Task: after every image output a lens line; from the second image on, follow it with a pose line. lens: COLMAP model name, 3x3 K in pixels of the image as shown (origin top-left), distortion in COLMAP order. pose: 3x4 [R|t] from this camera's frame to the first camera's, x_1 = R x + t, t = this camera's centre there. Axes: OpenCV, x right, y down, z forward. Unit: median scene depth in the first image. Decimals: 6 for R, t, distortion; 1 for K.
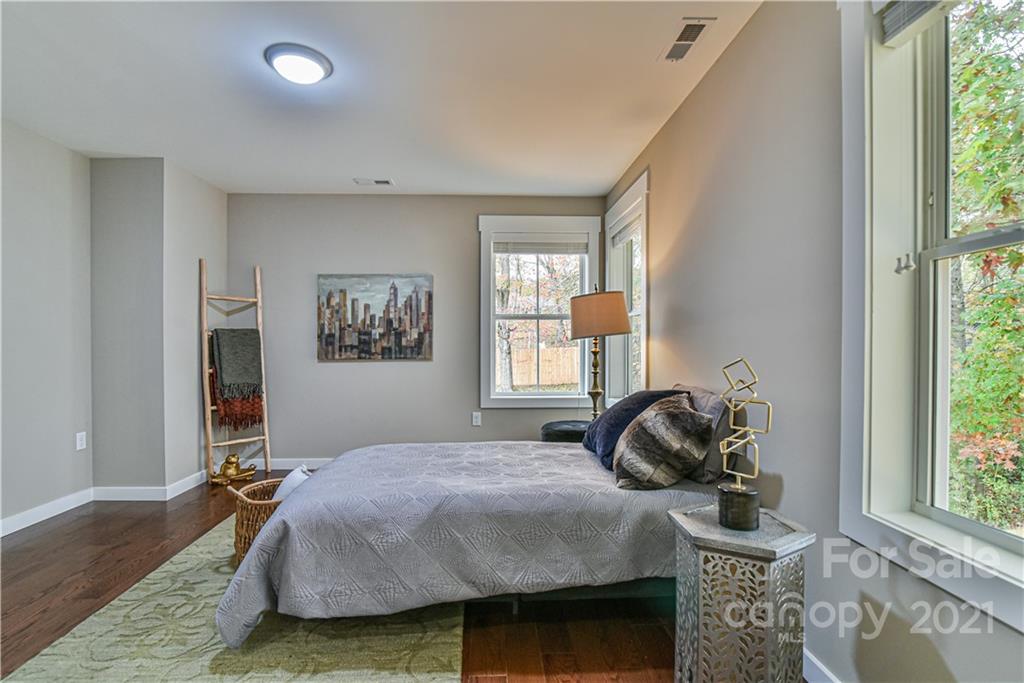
lens RADIAL K [[475.5, 0, 503.8], [0, 475.5, 348.0], [0, 0, 1]] dist [-0.017252, 0.000319]
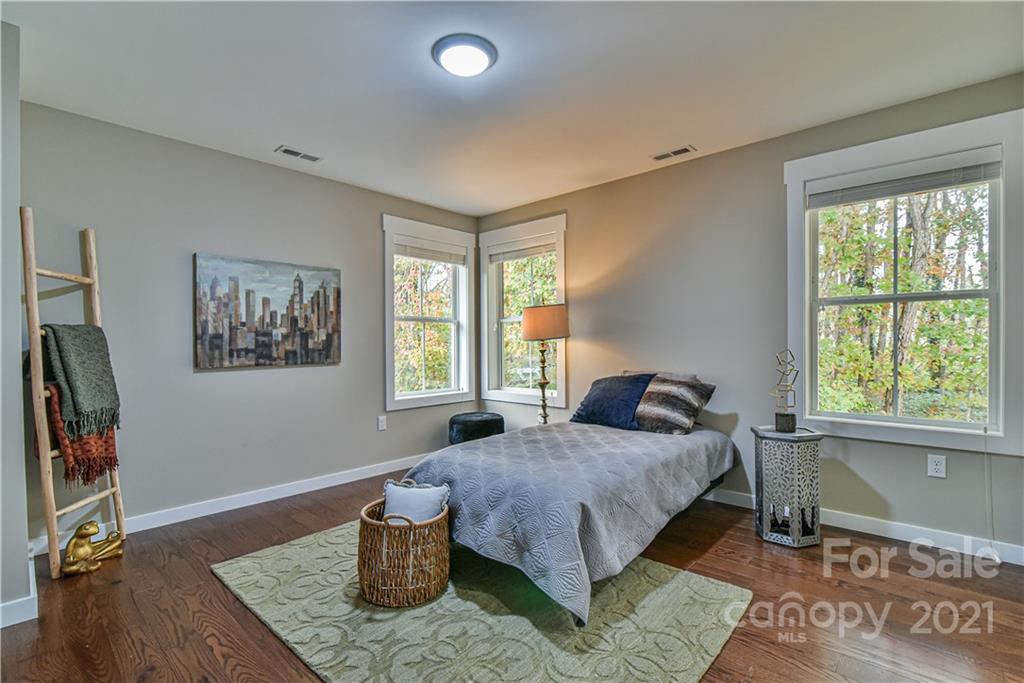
lens RADIAL K [[475.5, 0, 503.8], [0, 475.5, 348.0], [0, 0, 1]] dist [-0.017252, 0.000319]
pose [[0.698684, -0.012165, 0.715327, -0.583543], [0.016736, 0.999860, 0.000657, -0.000494], [-0.715235, 0.011512, 0.698790, 0.145173]]
